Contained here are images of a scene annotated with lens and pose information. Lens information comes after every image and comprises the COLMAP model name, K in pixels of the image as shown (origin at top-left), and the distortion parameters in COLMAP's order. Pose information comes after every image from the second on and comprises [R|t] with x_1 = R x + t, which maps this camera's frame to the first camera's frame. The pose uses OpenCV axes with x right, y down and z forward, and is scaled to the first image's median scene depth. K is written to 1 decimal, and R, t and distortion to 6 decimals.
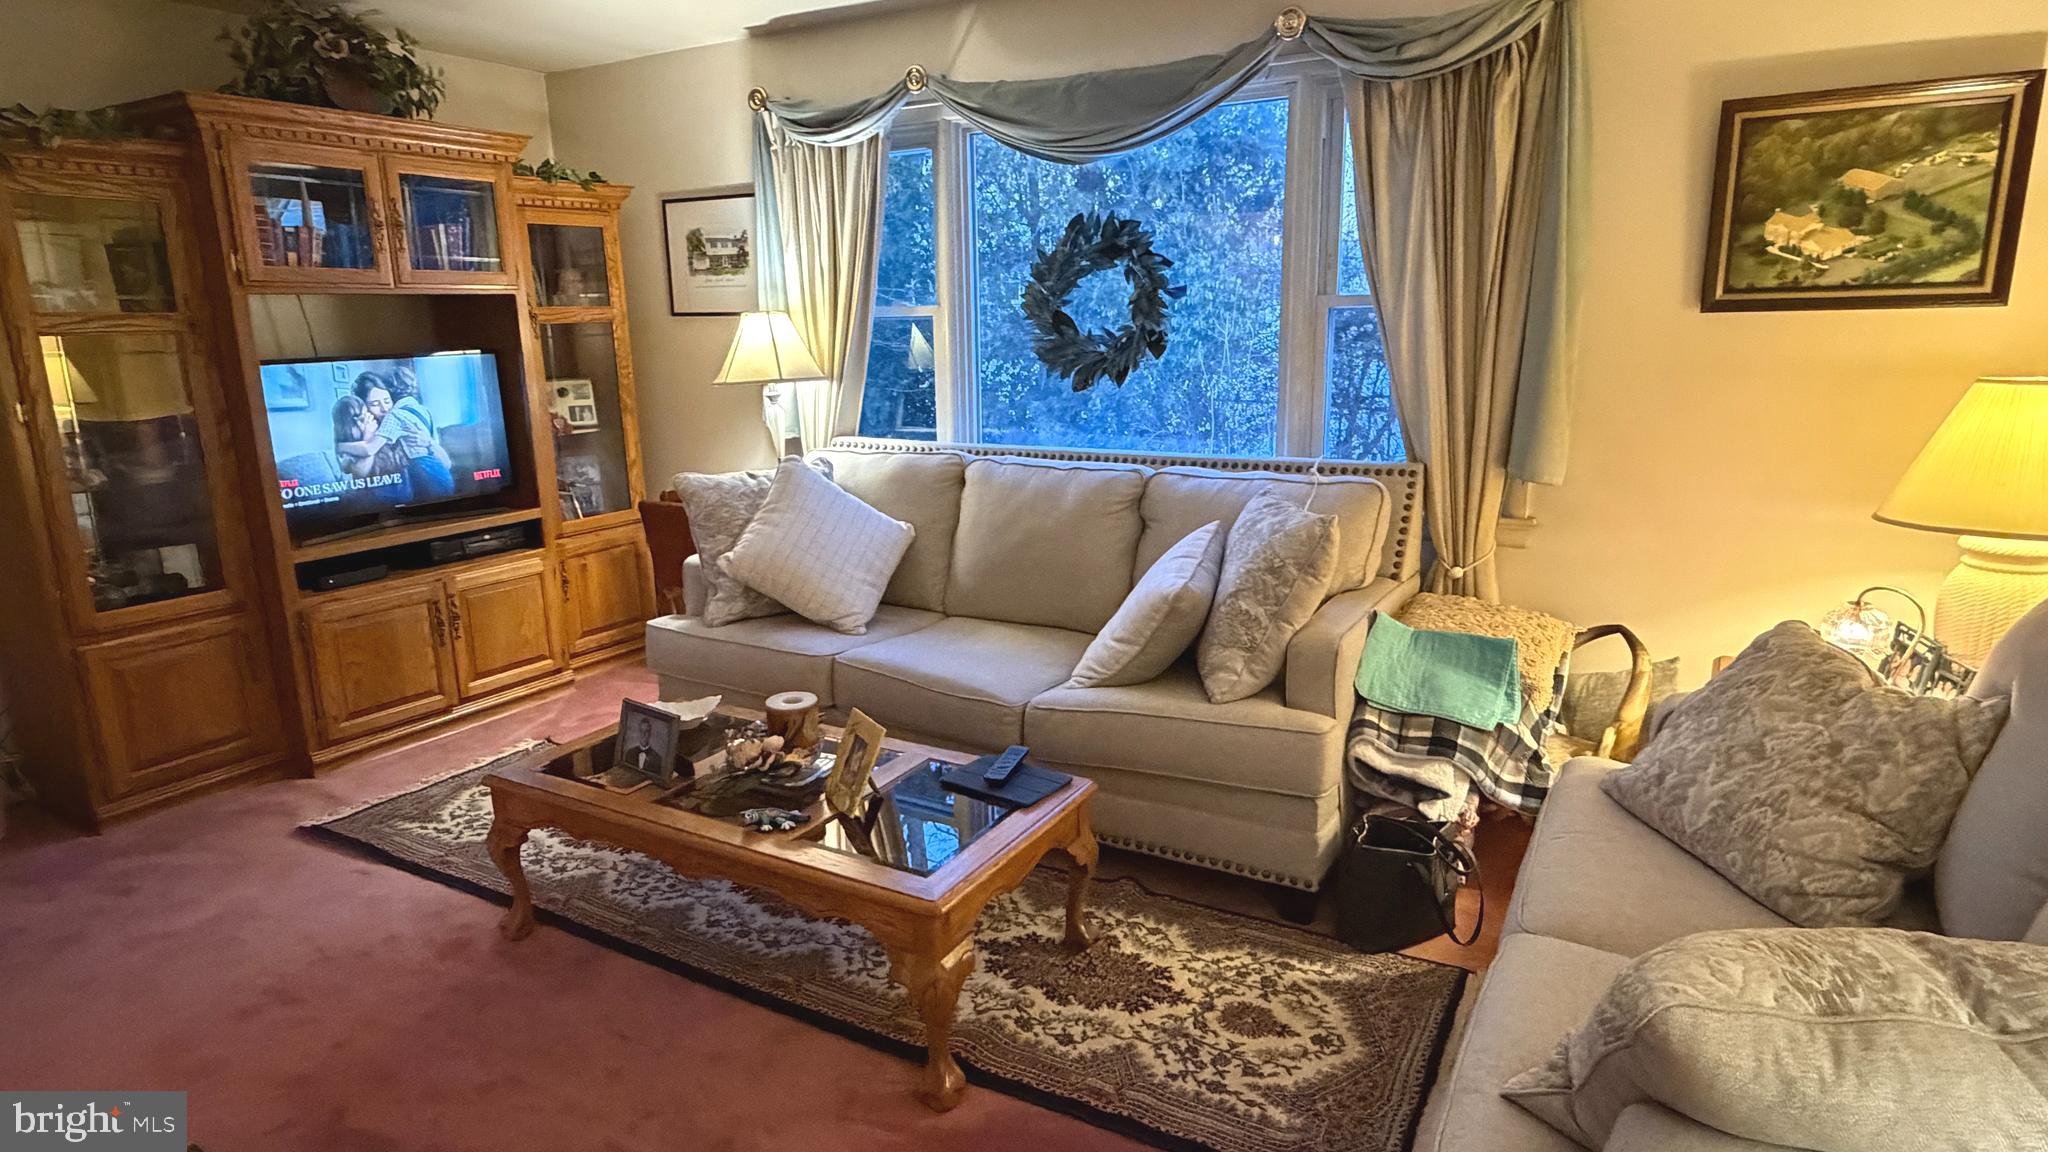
lens RADIAL K [[1121.1, 0, 1027.1], [0, 1121.1, 570.7], [0, 0, 1]] dist [0.003430, 0.000405]
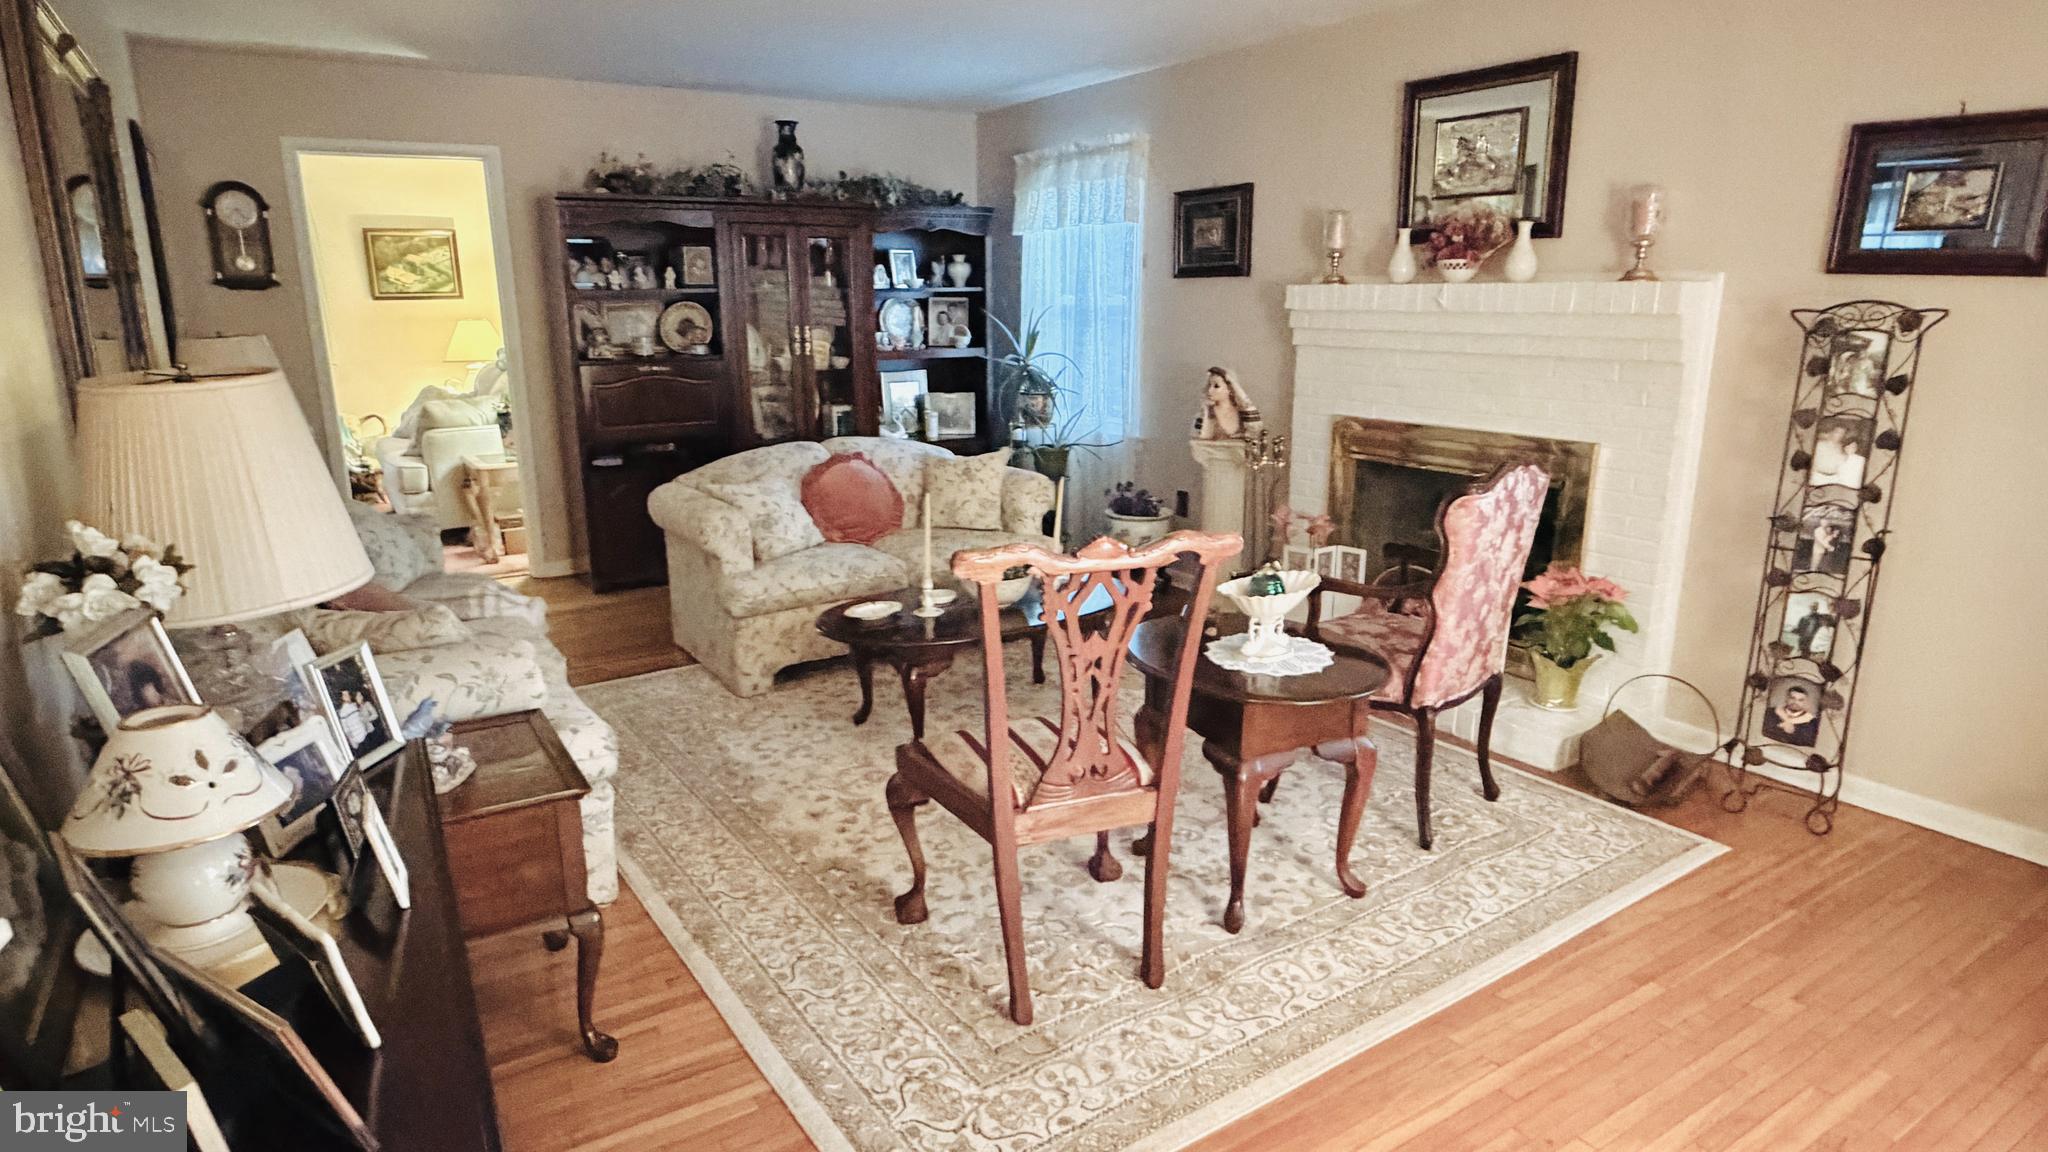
lens RADIAL K [[1121.1, 0, 1025.7], [0, 1121.1, 570.4], [0, 0, 1]] dist [0.003430, 0.000405]
pose [[0.498000, -0.189917, 0.846125, -1.204168], [0.181727, 0.976914, 0.112315, 0.454992], [-0.847922, 0.097831, 0.521016, -1.970031]]
